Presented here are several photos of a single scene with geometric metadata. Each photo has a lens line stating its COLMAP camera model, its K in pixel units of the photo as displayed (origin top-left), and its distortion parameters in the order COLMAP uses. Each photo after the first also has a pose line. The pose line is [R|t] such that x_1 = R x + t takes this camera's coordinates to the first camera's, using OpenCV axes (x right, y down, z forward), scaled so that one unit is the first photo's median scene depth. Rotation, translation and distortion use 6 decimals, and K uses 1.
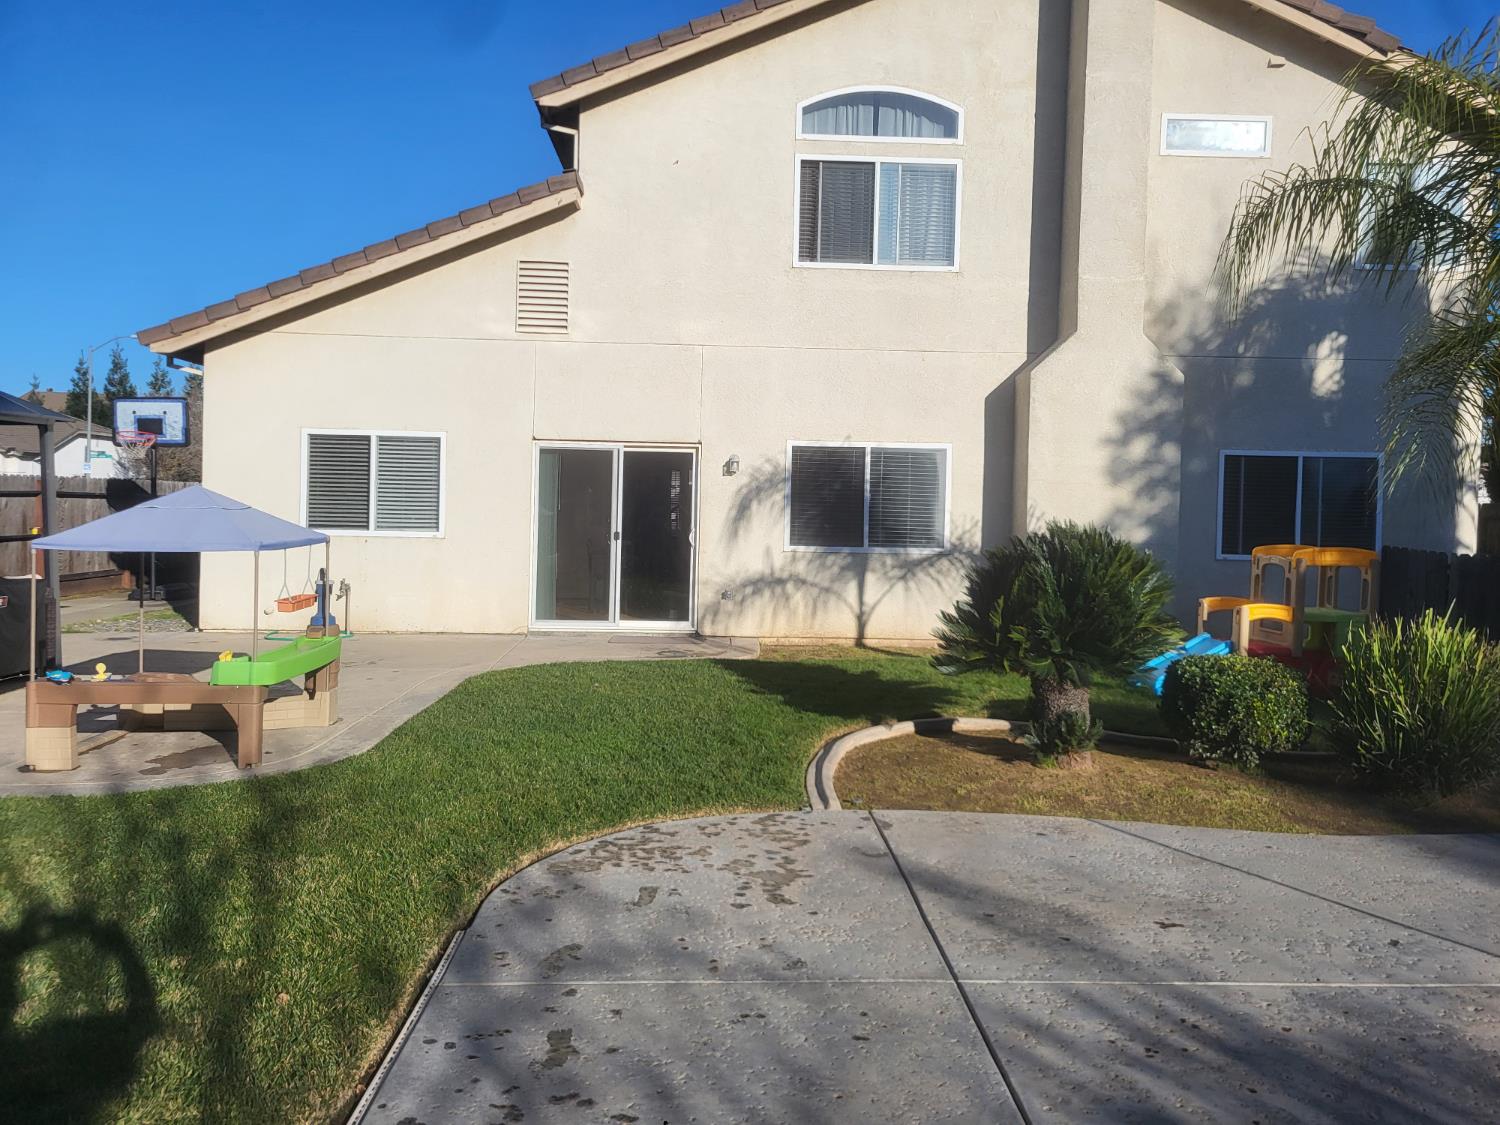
lens RADIAL K [[1167.5, 0, 744.7], [0, 1167.5, 535.8], [0, 0, 1]] dist [0.071970, -0.050066]
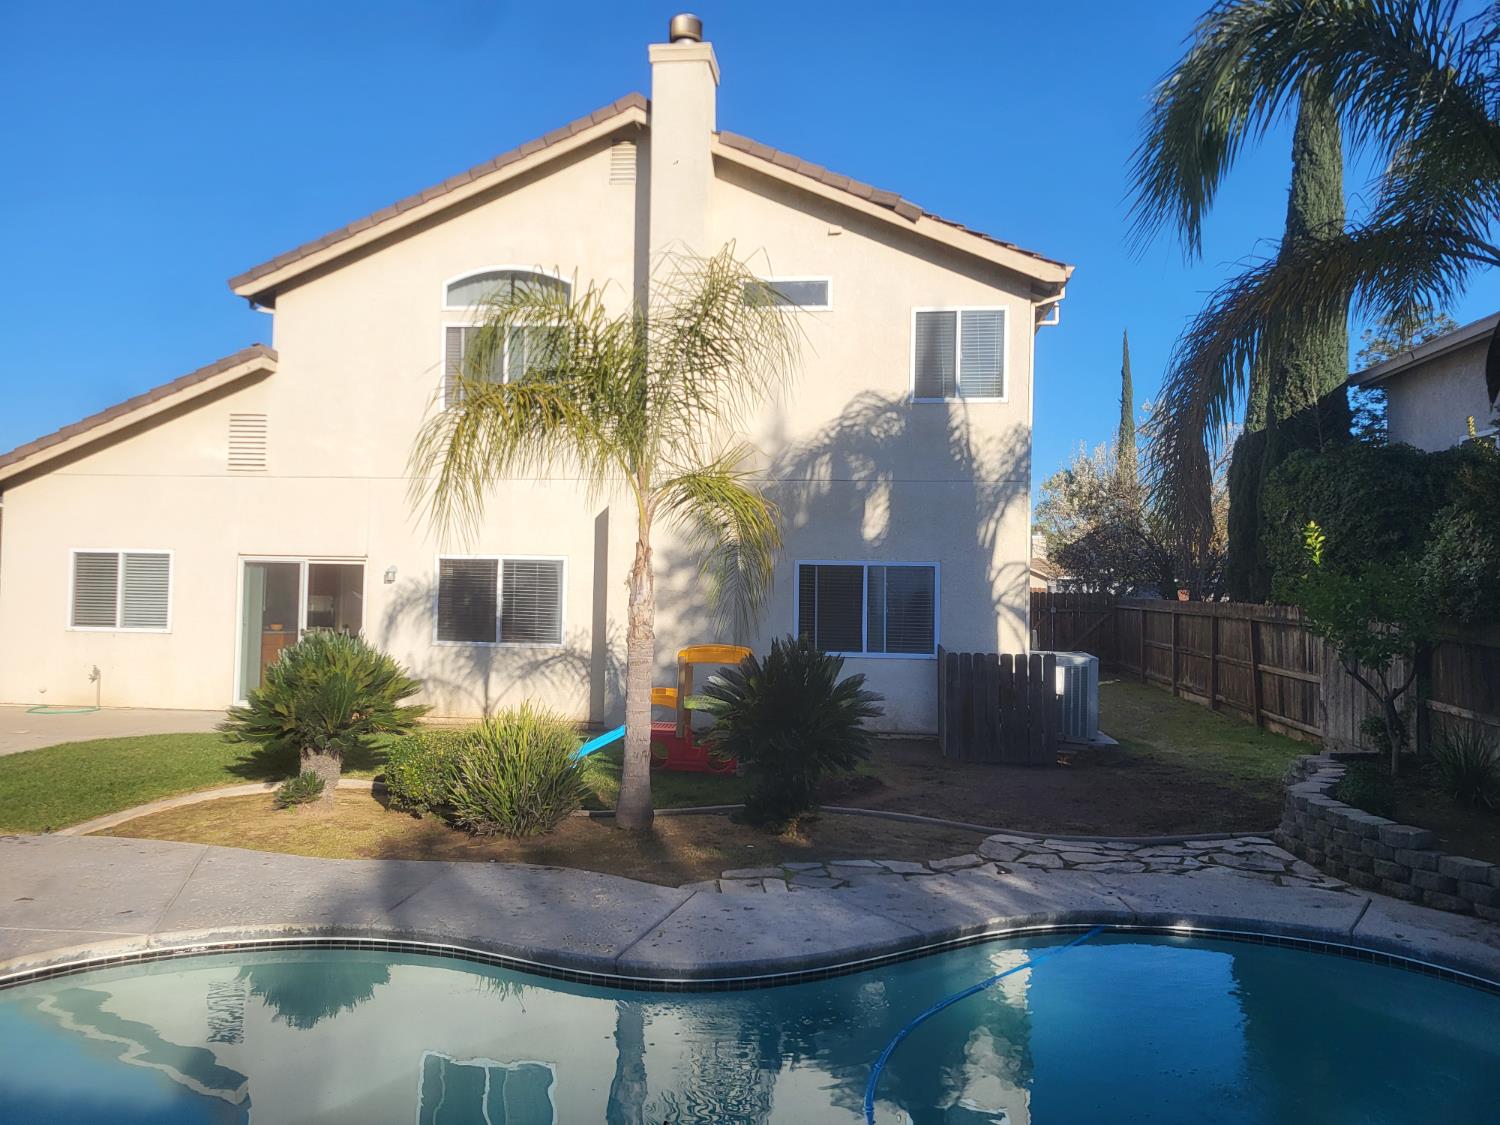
lens RADIAL K [[1167.5, 0, 747.2], [0, 1167.5, 568.6], [0, 0, 1]] dist [0.071970, -0.050066]
pose [[0.983964, -0.004579, -0.178308, 0.669284], [-0.003668, 0.998940, -0.045891, -0.013229], [0.178329, 0.045809, 0.982904, -0.165468]]
